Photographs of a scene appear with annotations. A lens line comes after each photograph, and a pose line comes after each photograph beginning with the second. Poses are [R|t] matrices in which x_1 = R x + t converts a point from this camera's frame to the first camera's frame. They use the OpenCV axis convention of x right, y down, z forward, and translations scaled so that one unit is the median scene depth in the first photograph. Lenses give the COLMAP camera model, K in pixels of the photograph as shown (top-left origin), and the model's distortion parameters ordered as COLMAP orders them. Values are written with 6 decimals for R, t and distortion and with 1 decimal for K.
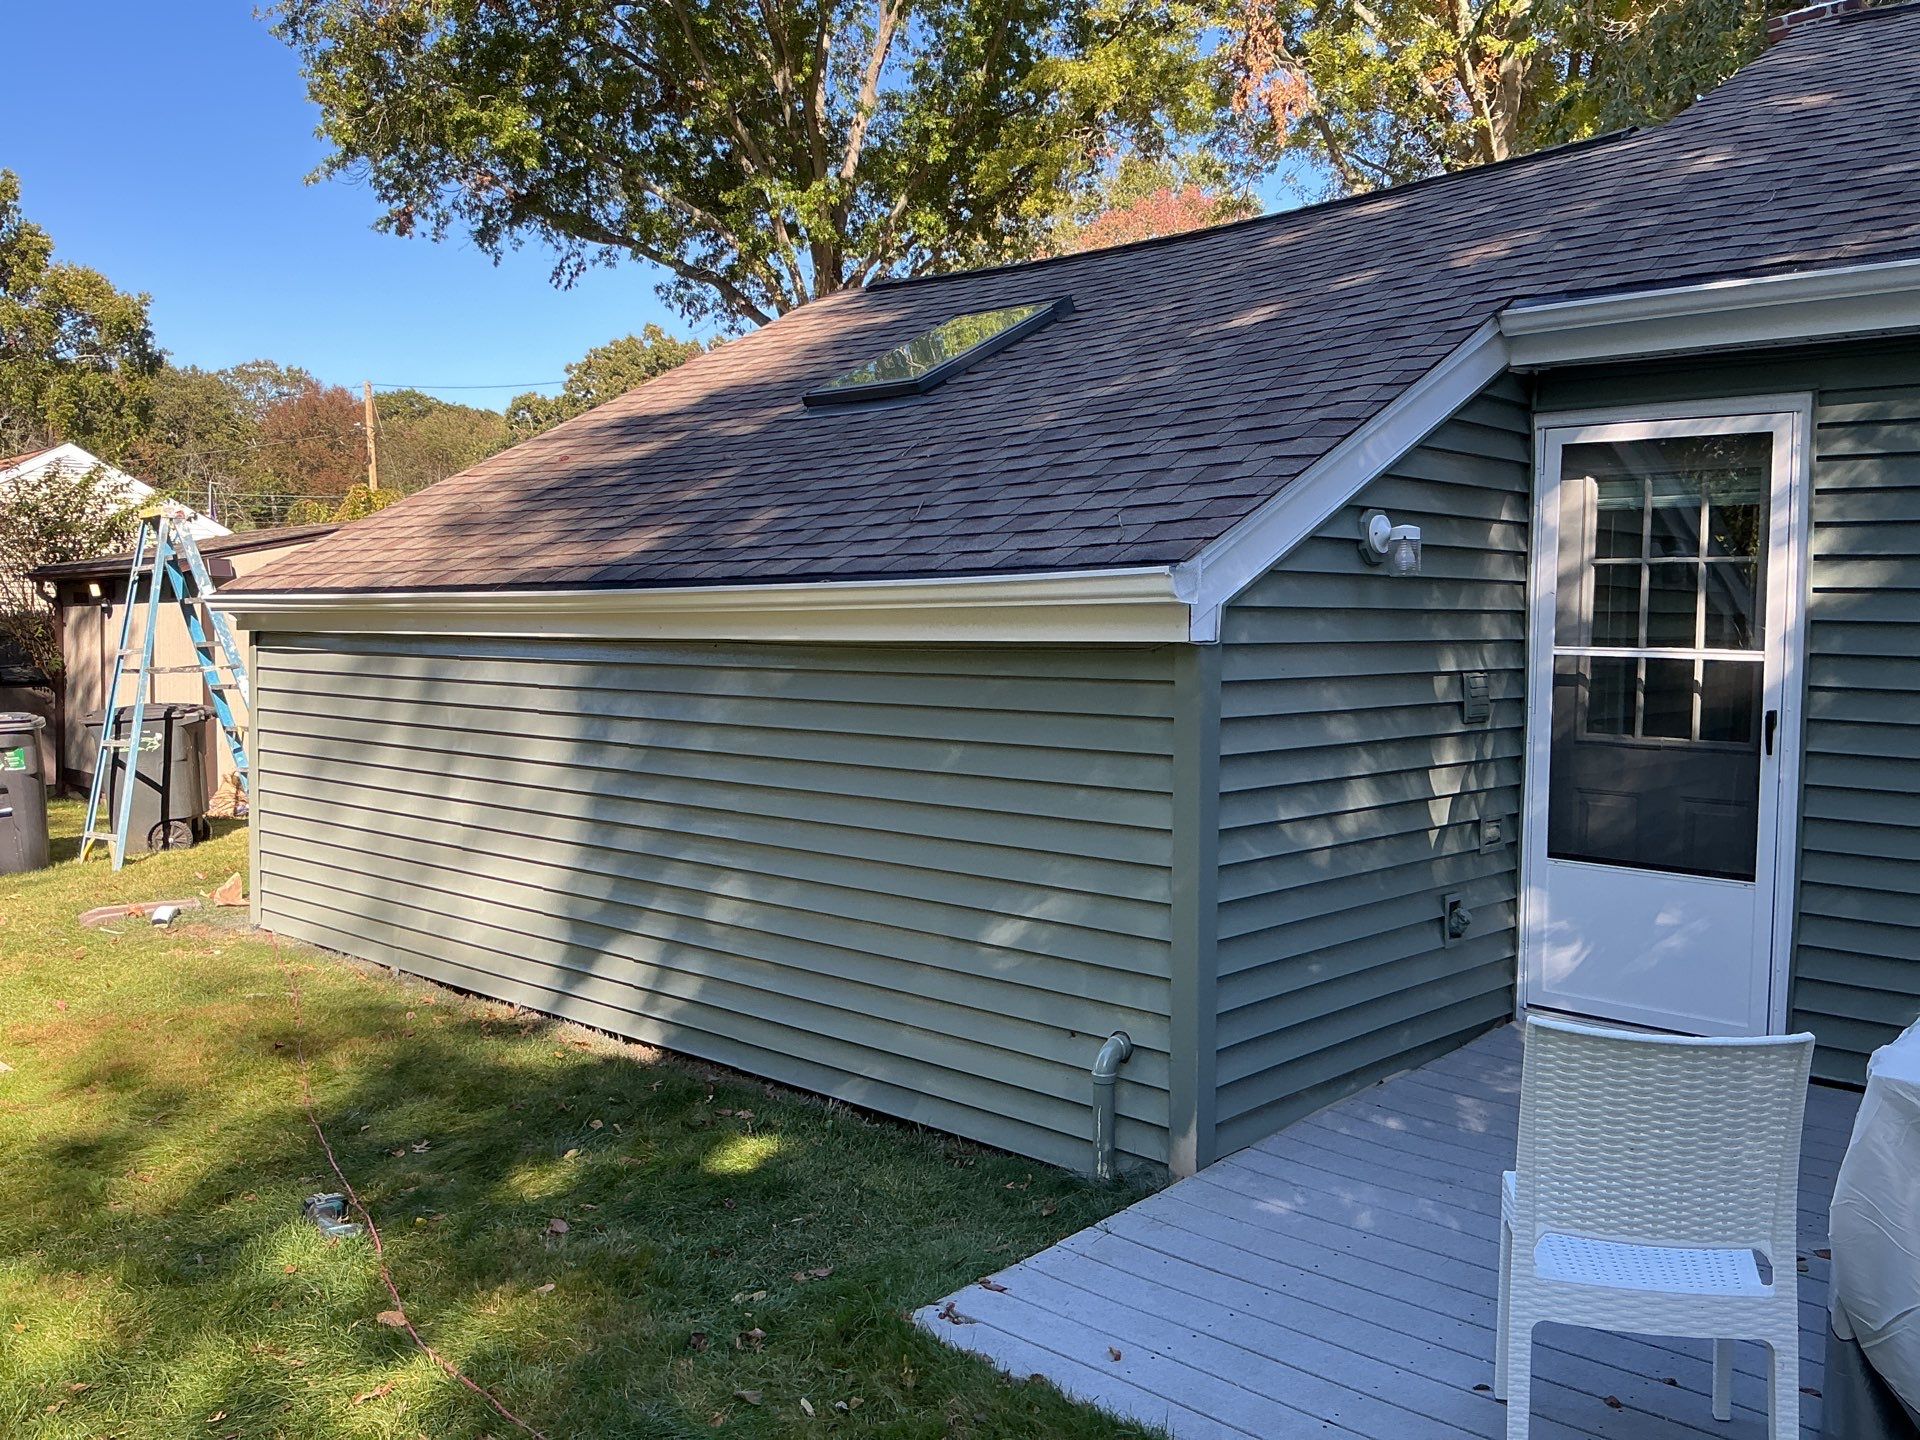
lens RADIAL K [[1600.5, 0, 960.3], [0, 1600.5, 720.3], [0, 0, 1]] dist [-0.003226, -0.008107]
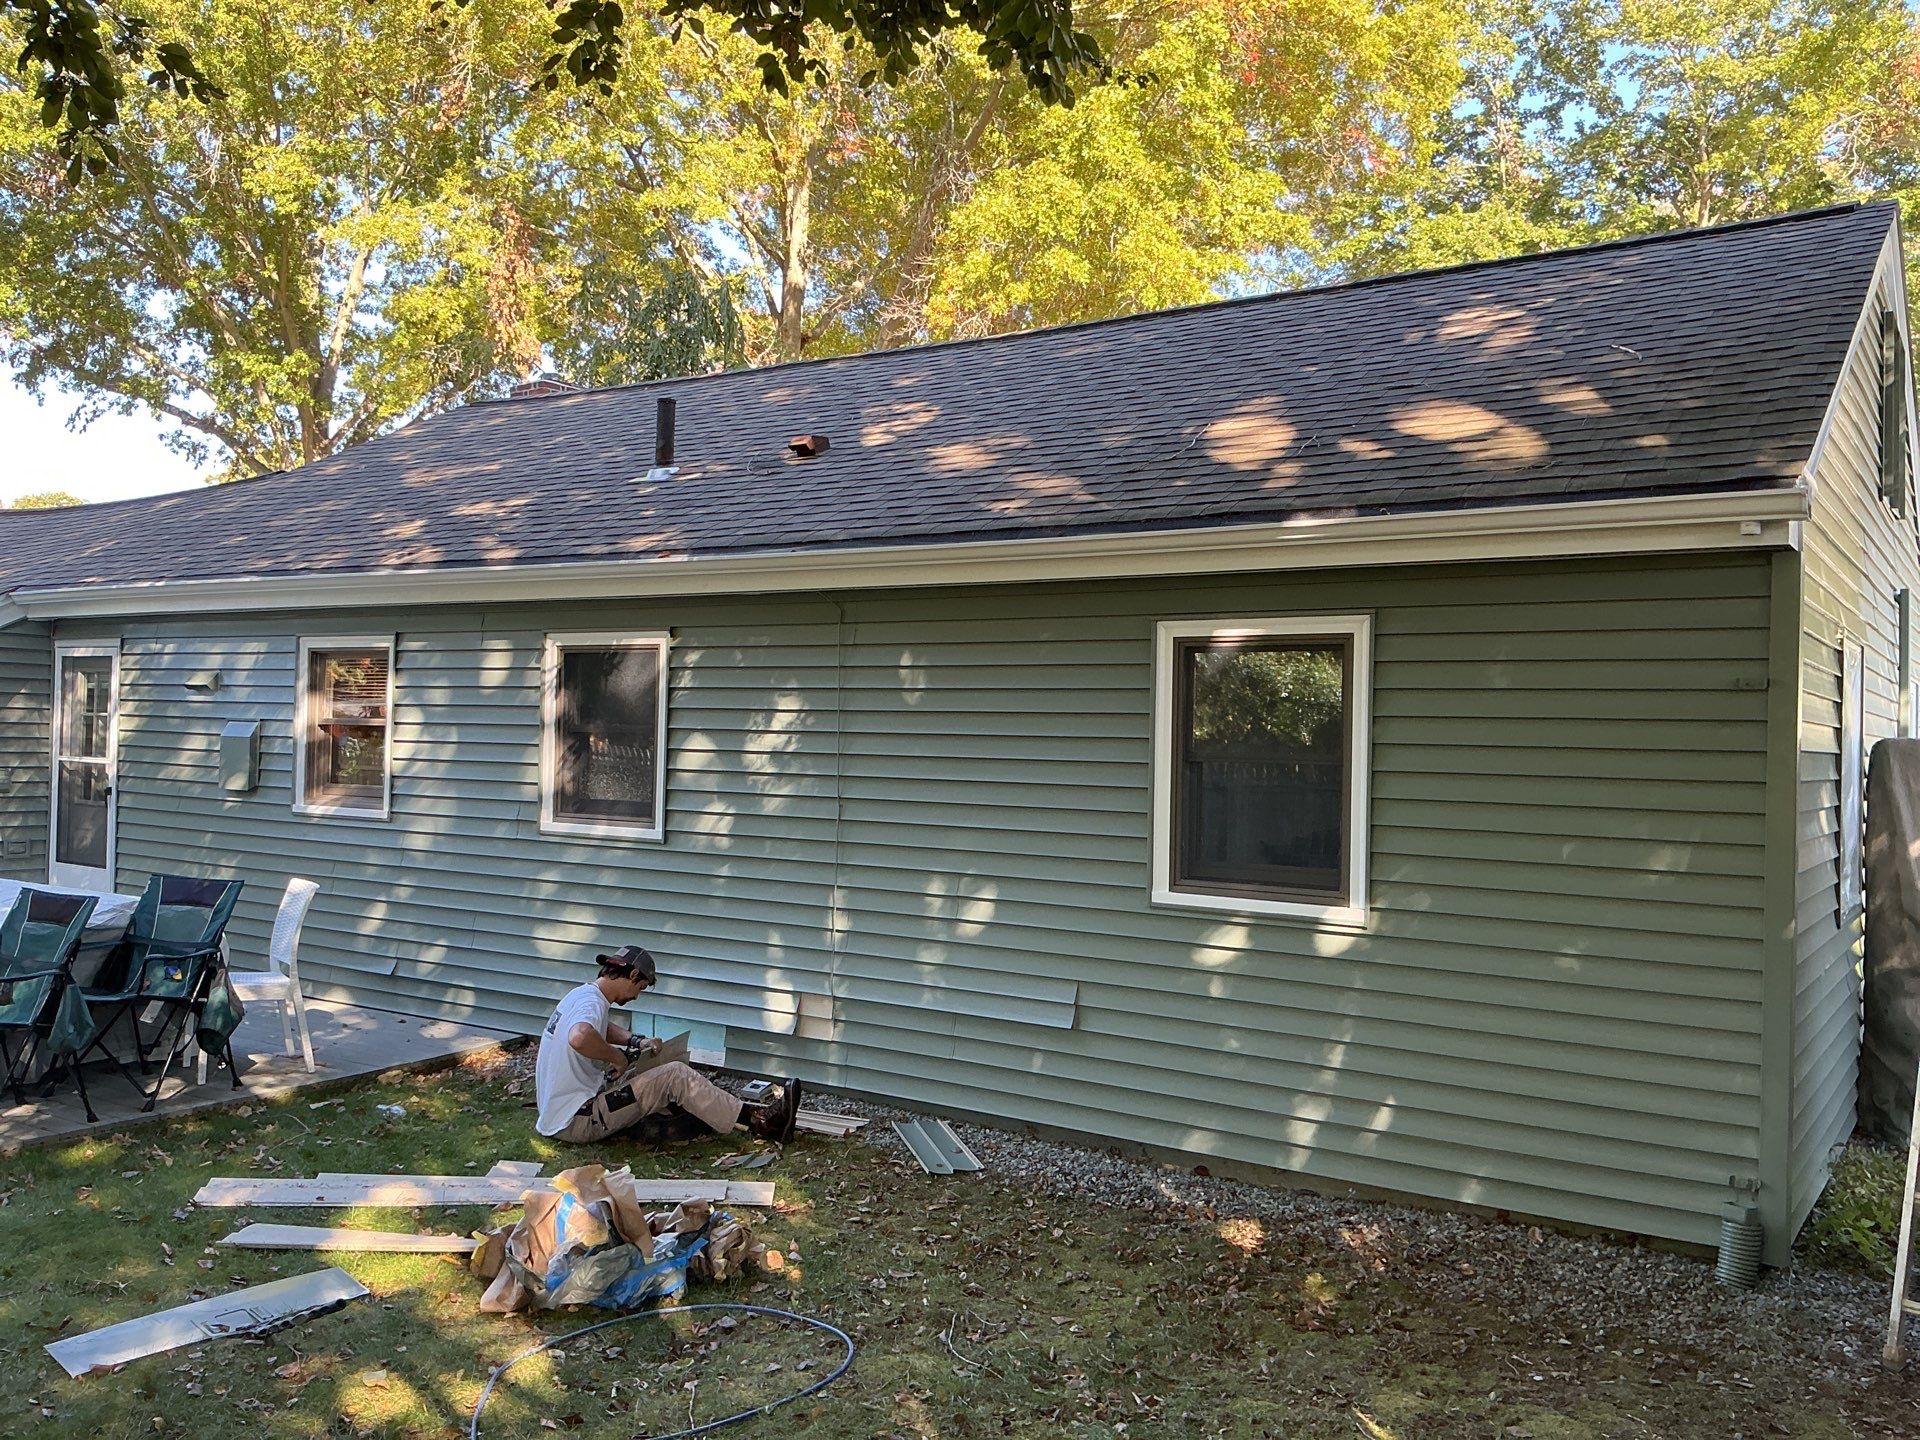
lens RADIAL K [[1600.5, 0, 959.6], [0, 1600.5, 721.6], [0, 0, 1]] dist [-0.003226, -0.008107]
pose [[0.988282, 0.012015, 0.152163, 0.204549], [-0.002121, 0.997882, -0.065018, 0.007230], [-0.152622, 0.063933, 0.986214, -0.203771]]
